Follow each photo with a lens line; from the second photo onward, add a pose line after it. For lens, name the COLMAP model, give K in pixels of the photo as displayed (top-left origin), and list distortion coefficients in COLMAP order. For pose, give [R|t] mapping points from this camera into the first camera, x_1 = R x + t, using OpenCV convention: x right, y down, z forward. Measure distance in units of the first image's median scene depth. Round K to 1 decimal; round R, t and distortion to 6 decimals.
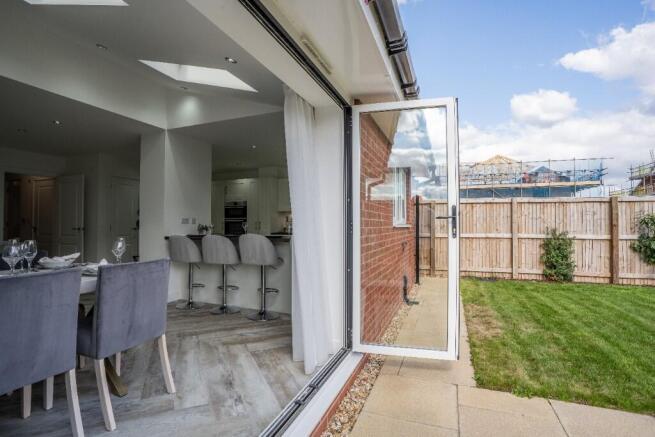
lens RADIAL K [[322.8, 0, 329.4], [0, 322.8, 217.1], [0, 0, 1]] dist [-0.017417, -0.000466]
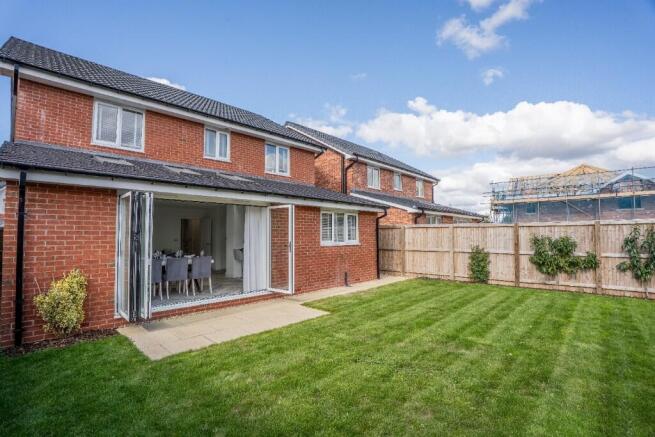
lens RADIAL K [[322.8, 0, 328.1], [0, 322.8, 220.1], [0, 0, 1]] dist [-0.017417, -0.000466]
pose [[0.922508, -0.021562, -0.385376, 0.657492], [0.014153, 0.999657, -0.022051, -0.053786], [0.385719, 0.014888, 0.922496, -0.567762]]
